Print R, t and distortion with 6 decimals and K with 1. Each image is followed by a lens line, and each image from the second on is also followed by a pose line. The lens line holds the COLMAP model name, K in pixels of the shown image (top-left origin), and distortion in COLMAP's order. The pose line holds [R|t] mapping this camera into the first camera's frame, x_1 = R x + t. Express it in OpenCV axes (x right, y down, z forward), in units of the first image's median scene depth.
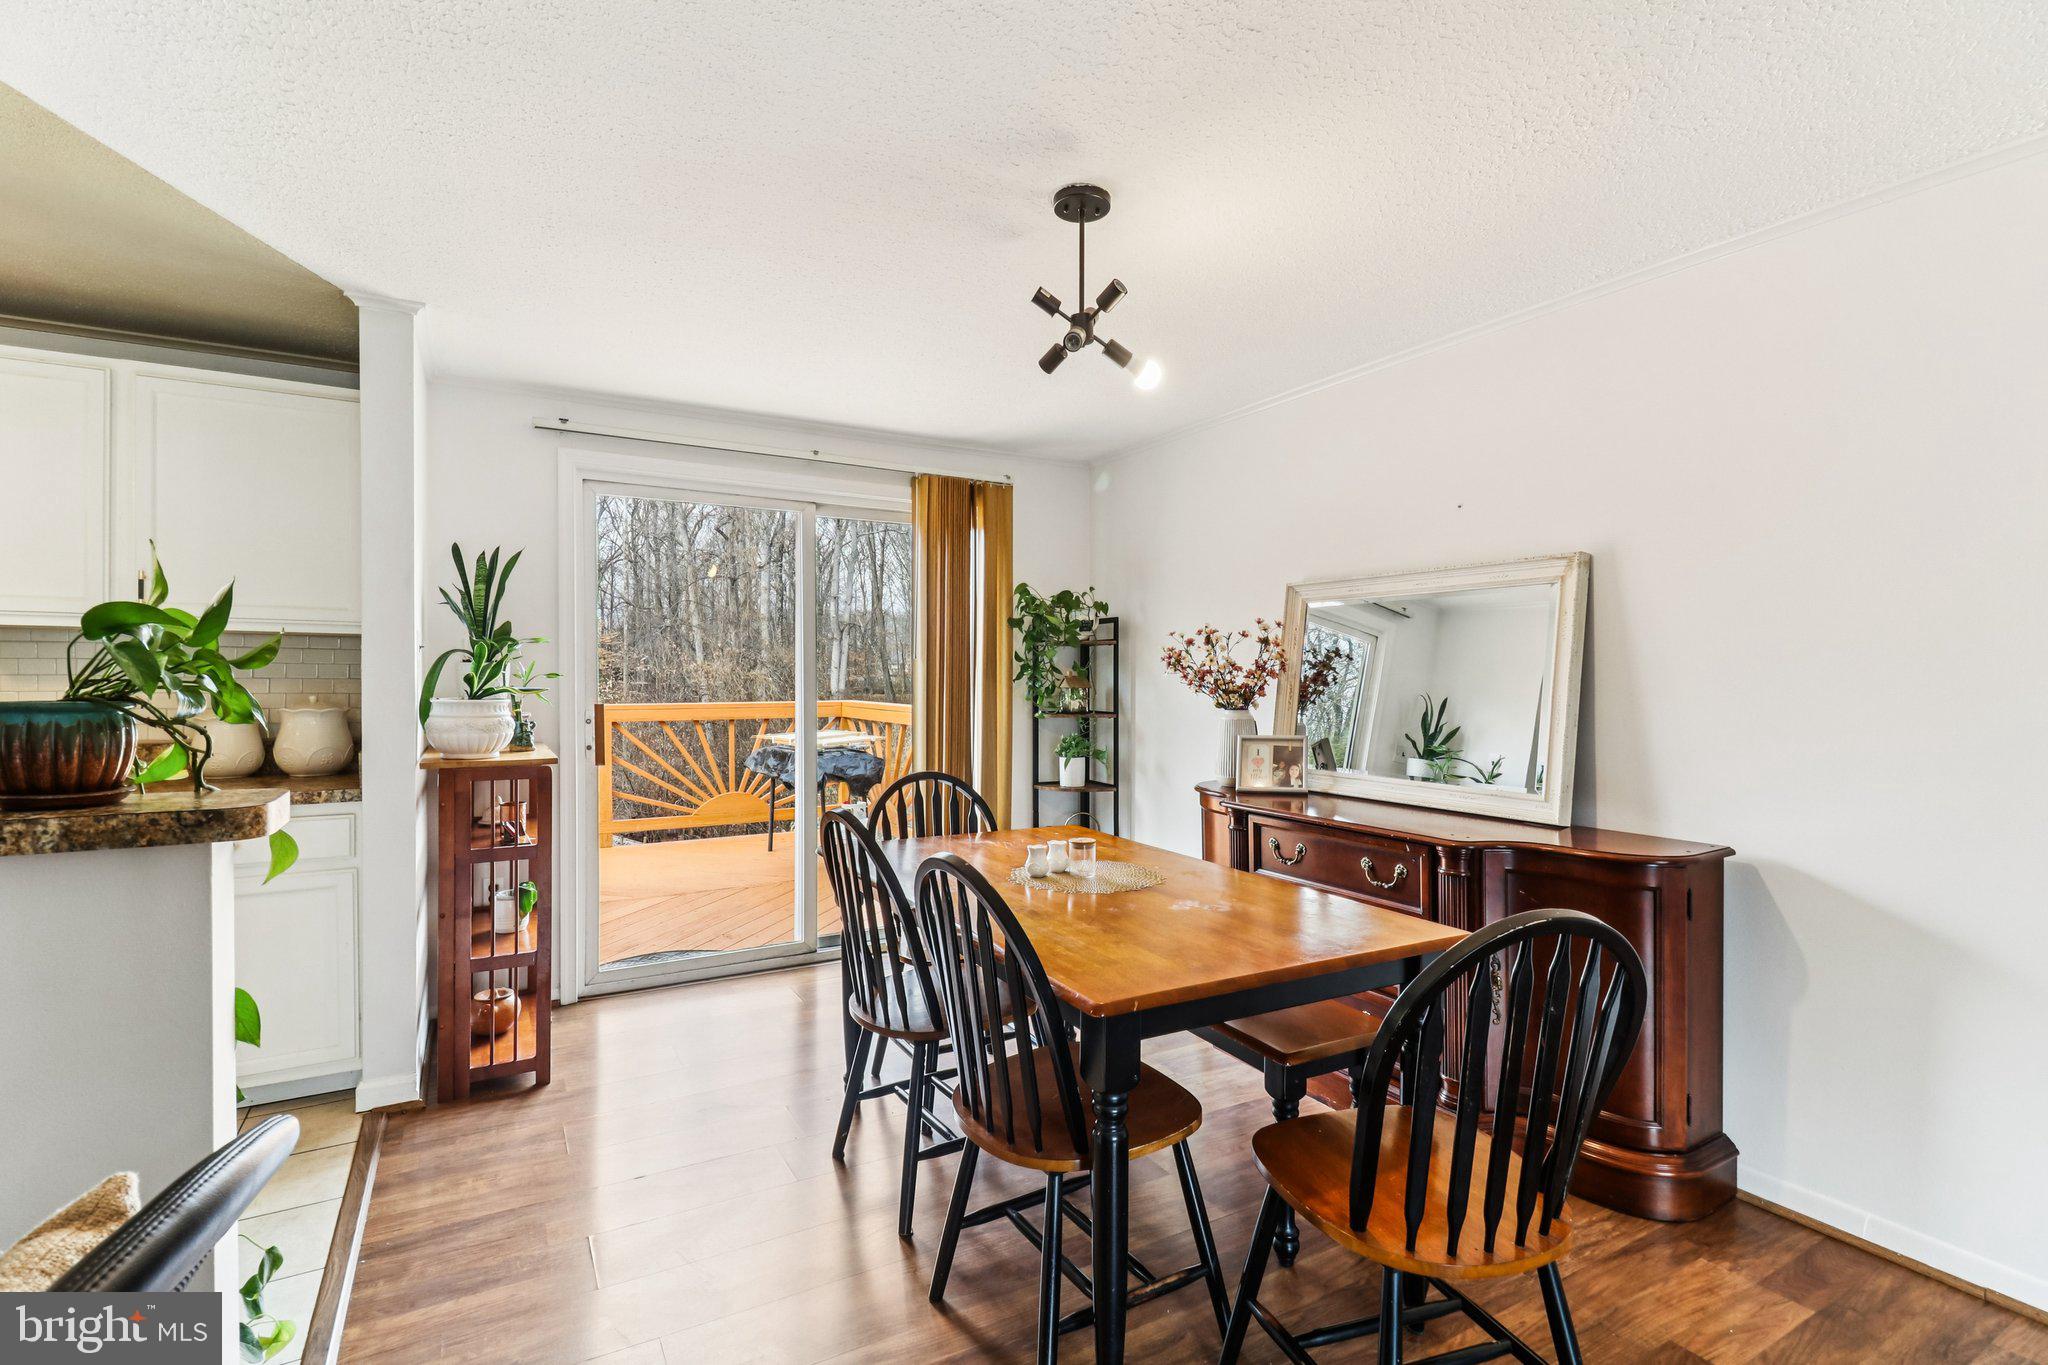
lens RADIAL K [[965.1, 0, 1010.5], [0, 965.1, 693.3], [0, 0, 1]] dist [-0.003577, -0.001732]
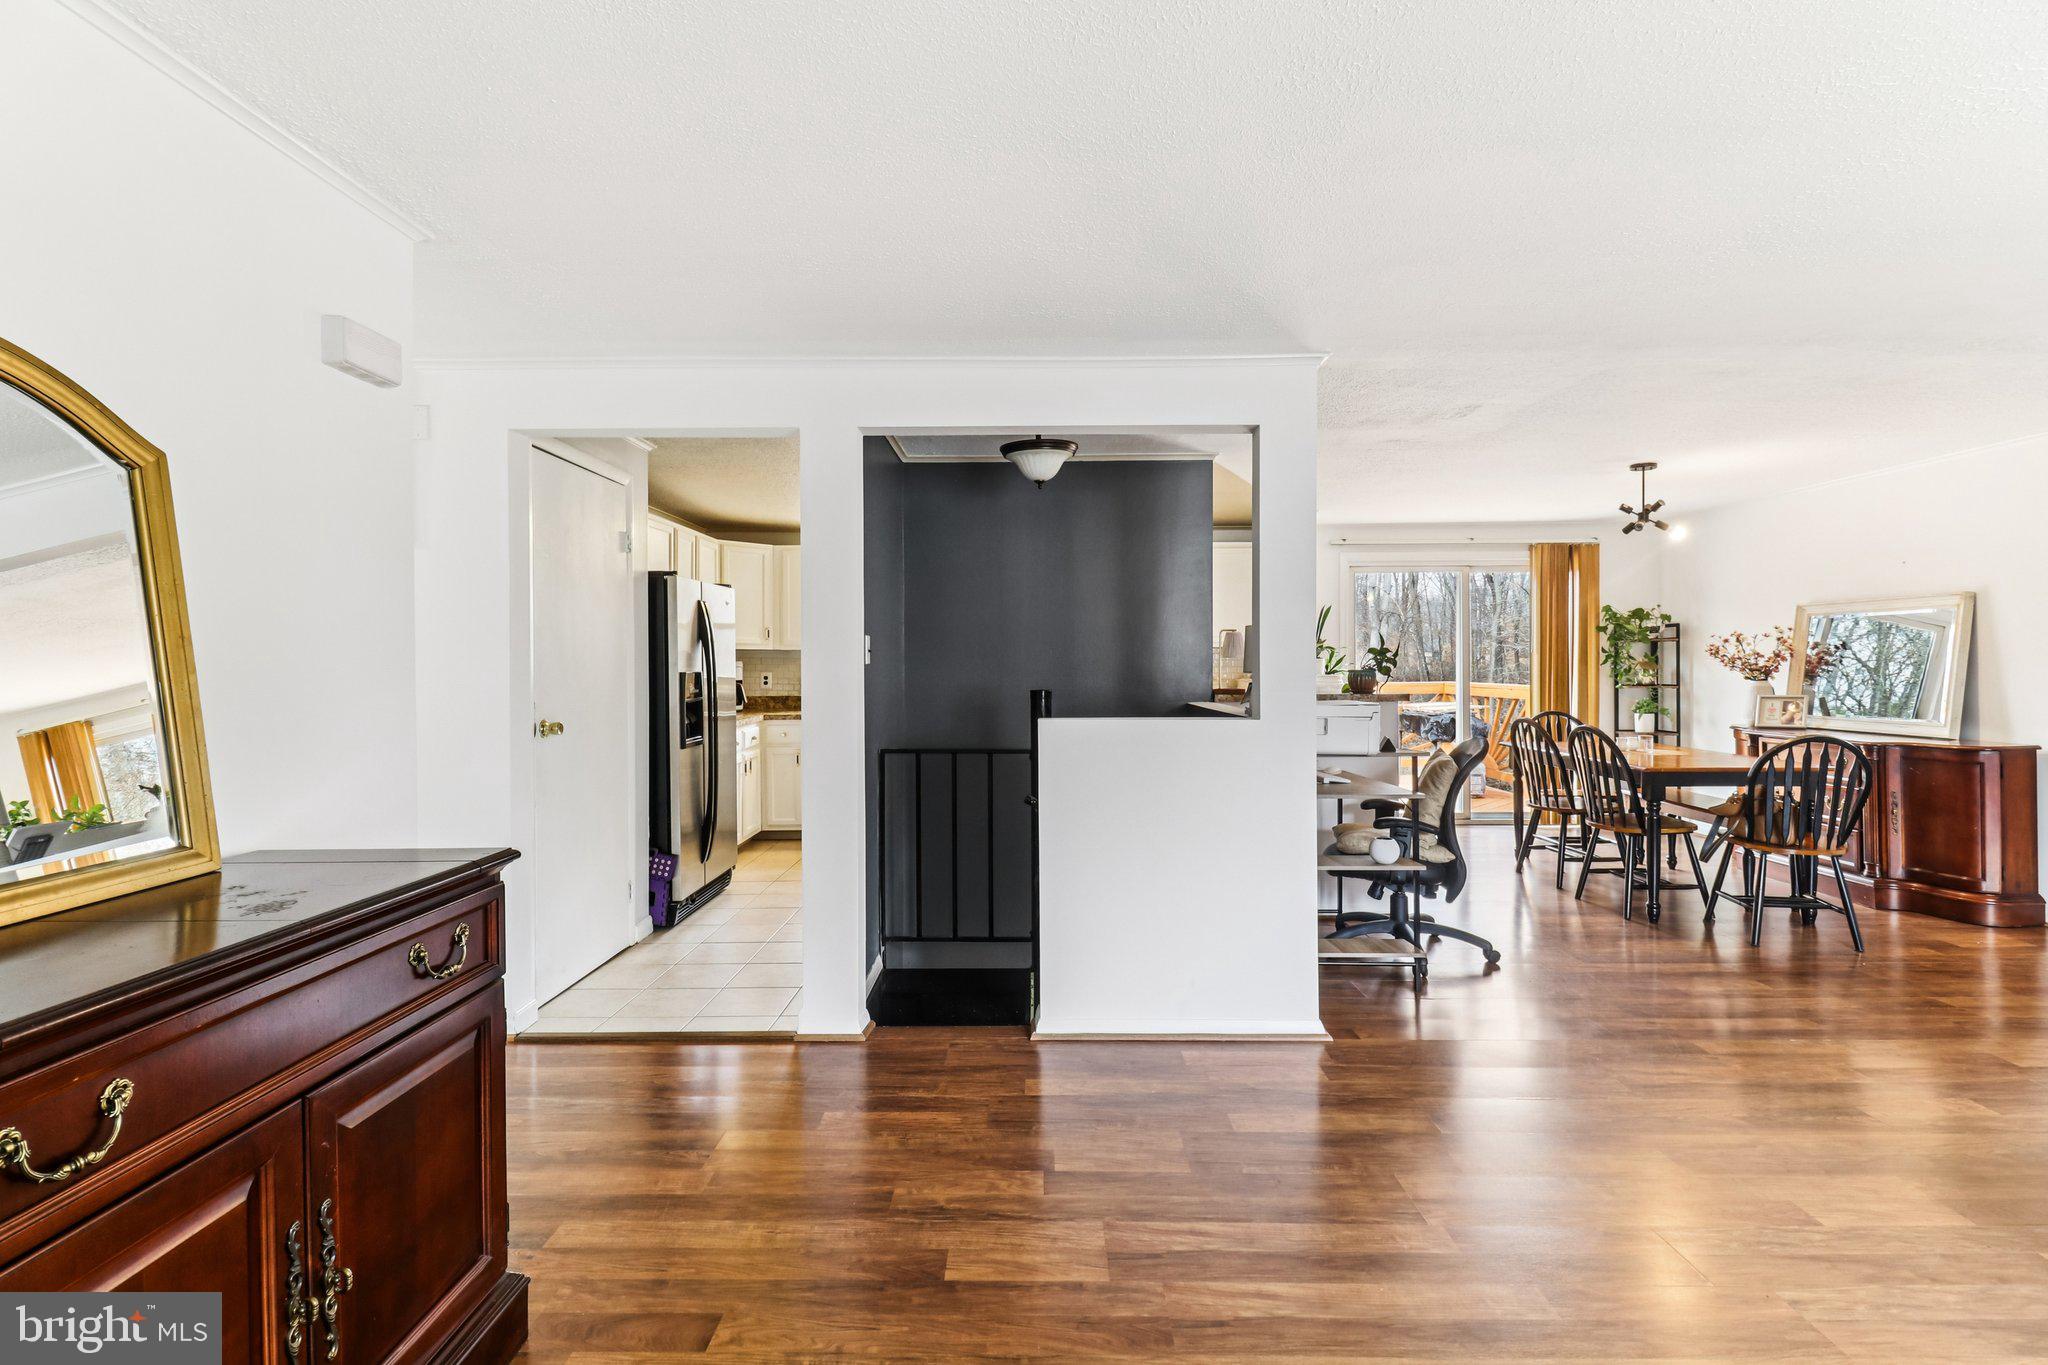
lens RADIAL K [[965.1, 0, 1004.1], [0, 965.1, 679.9], [0, 0, 1]] dist [-0.003577, -0.001732]
pose [[0.862433, -0.005512, -0.506140, -0.042644], [0.004396, 0.999985, -0.003399, 0.013115], [0.506151, 0.000706, 0.862444, -0.911583]]
